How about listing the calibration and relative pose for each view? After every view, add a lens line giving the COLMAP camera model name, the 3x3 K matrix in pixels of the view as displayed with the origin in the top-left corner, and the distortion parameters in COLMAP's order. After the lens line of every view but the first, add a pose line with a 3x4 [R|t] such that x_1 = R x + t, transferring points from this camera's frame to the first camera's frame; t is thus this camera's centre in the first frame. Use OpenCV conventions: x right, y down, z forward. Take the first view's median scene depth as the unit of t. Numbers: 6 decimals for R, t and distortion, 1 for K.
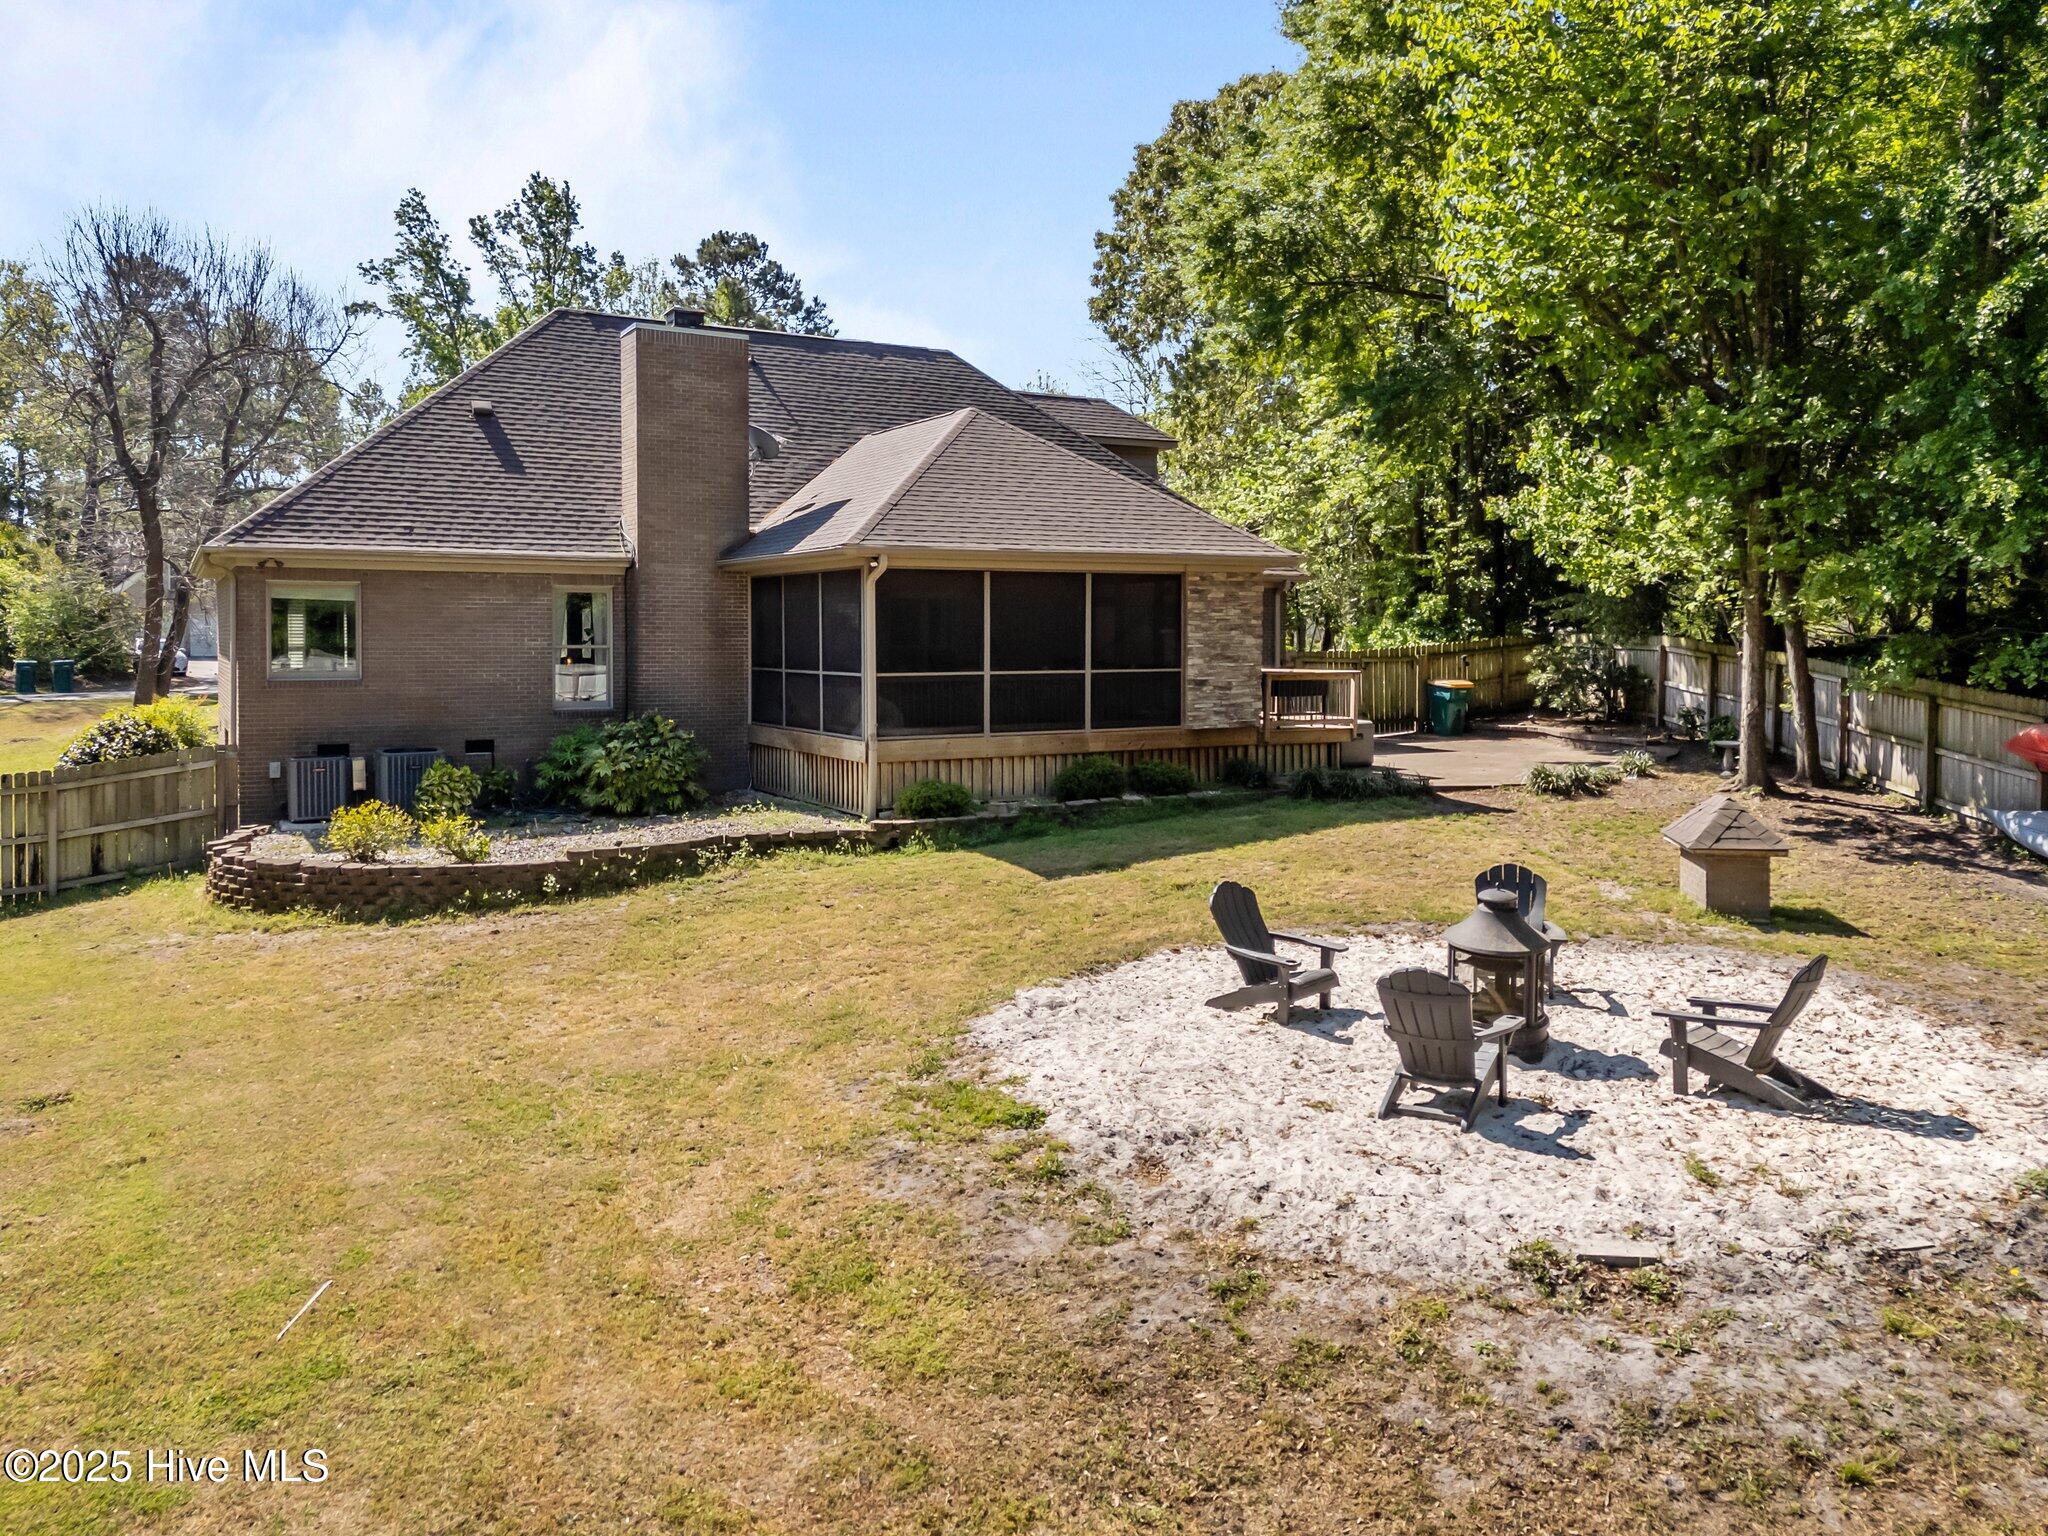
lens RADIAL K [[1493.2, 0, 1026.2], [0, 1493.2, 756.2], [0, 0, 1]] dist [0.076350, -0.079329]
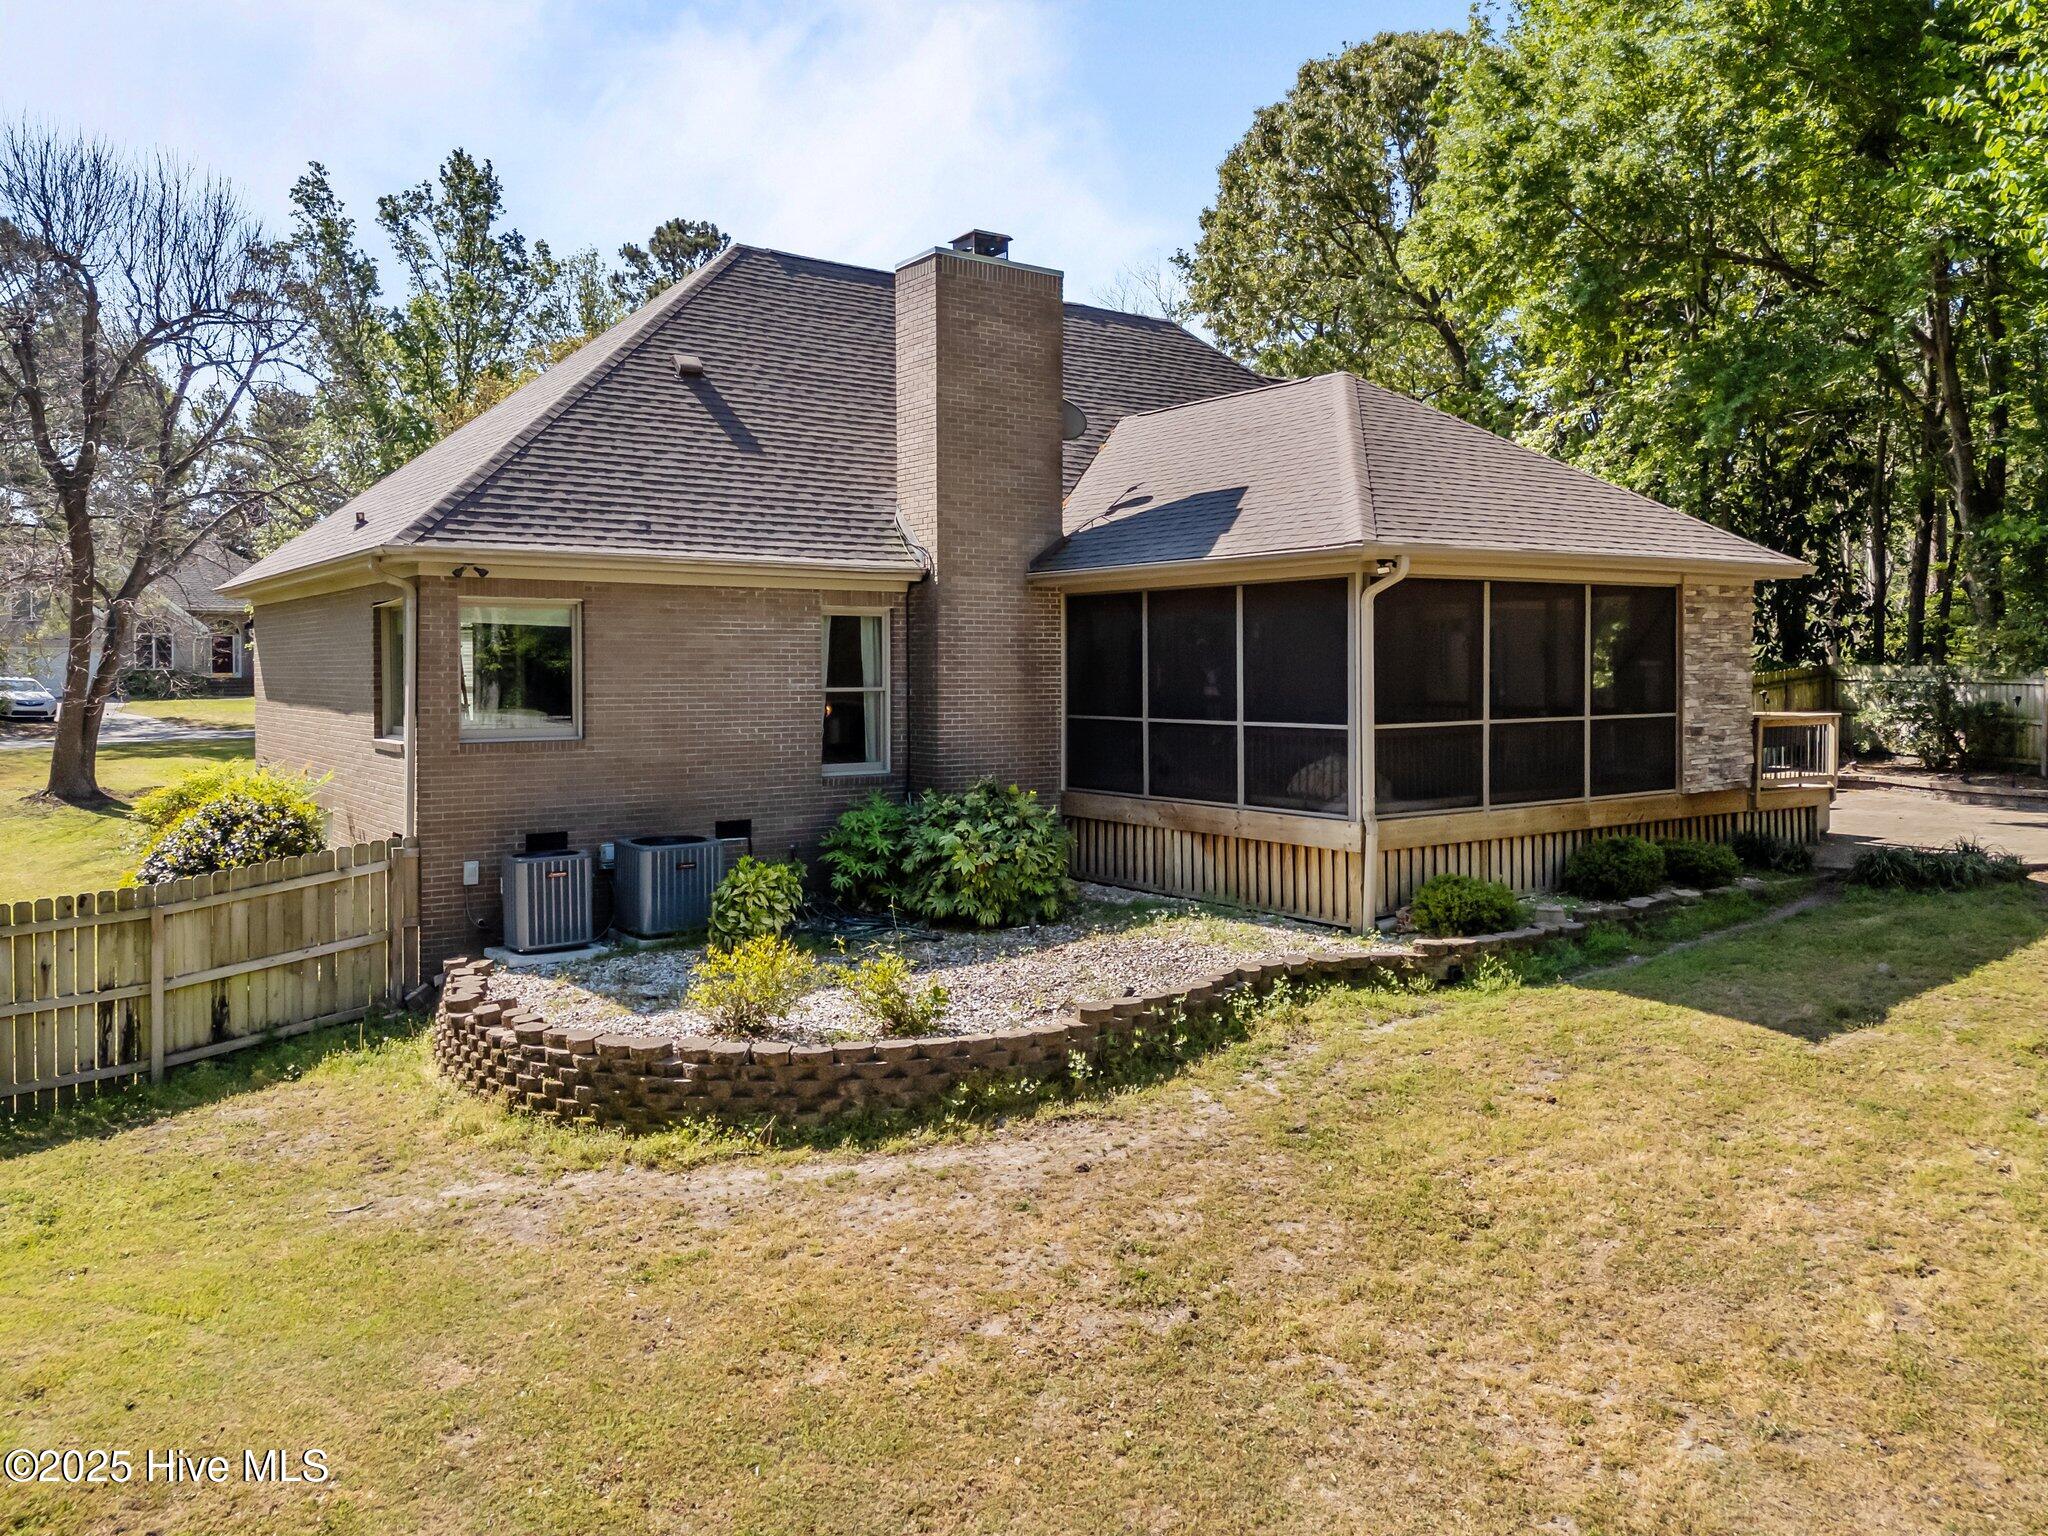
lens RADIAL K [[1460.6, 0, 990.5], [0, 1460.6, 764.0], [0, 0, 1]] dist [0.123998, -0.172160]
pose [[0.993983, -0.010332, 0.109044, -0.321253], [0.011884, 0.999837, -0.013594, -0.026979], [-0.108886, 0.014808, 0.993944, 0.294634]]
